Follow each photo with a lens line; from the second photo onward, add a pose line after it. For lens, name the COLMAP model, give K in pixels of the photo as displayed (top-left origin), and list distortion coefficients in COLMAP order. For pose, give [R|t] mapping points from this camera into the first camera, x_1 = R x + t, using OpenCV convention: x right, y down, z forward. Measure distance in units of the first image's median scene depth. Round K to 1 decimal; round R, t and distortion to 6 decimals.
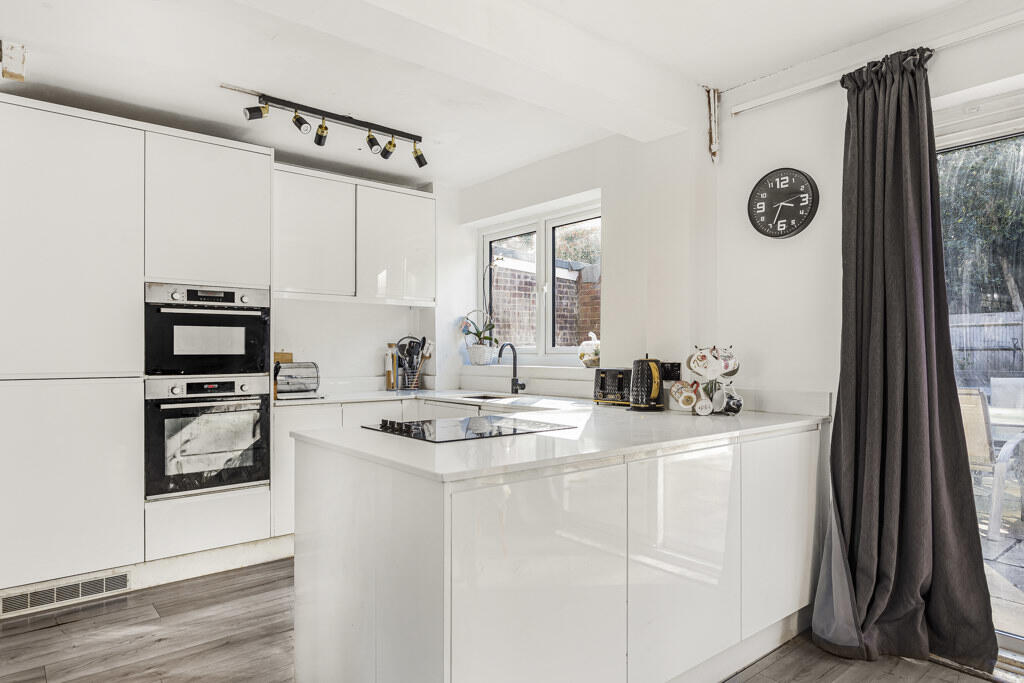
lens RADIAL K [[618.9, 0, 514.9], [0, 618.9, 349.6], [0, 0, 1]] dist [-0.018099, 0.008460]
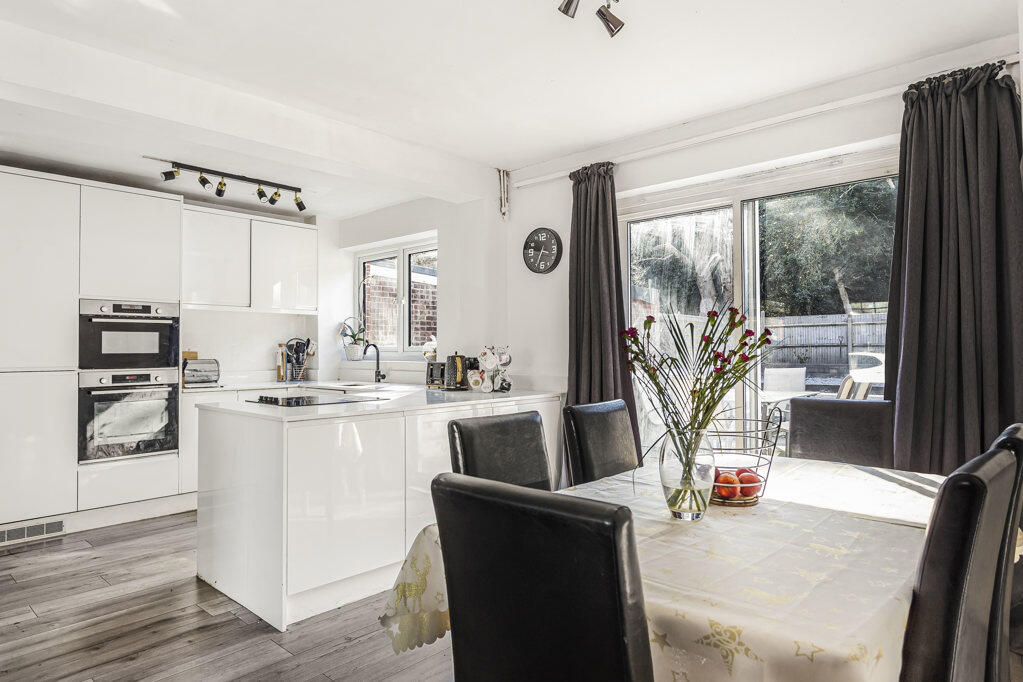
lens RADIAL K [[618.3, 0, 517.6], [0, 618.3, 334.1], [0, 0, 1]] dist [-0.018099, 0.008460]
pose [[0.991063, -0.000829, 0.133394, 0.151822], [0.003542, 0.999792, -0.020105, -0.003819], [-0.133350, 0.020398, 0.990859, -0.420395]]
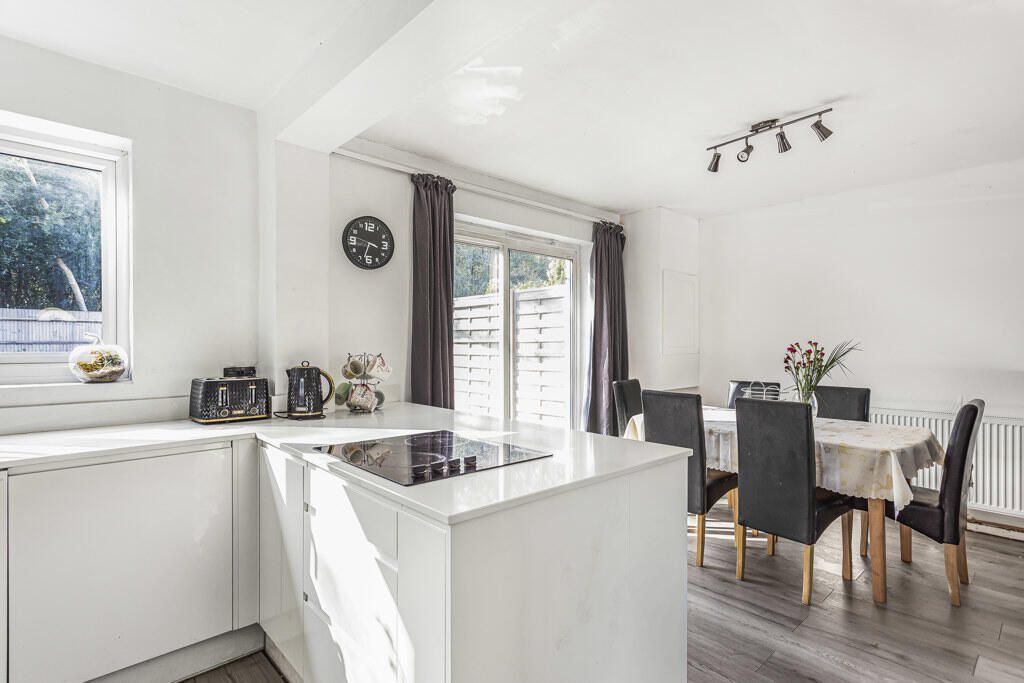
lens RADIAL K [[507.4, 0, 518.2], [0, 507.4, 343.8], [0, 0, 1]] dist [0.005975, 0.000358]
pose [[-0.066132, 0.002026, 0.997809, -0.580592], [-0.002742, 0.999994, -0.002212, -0.019437], [-0.997807, -0.002883, -0.066126, 0.663881]]
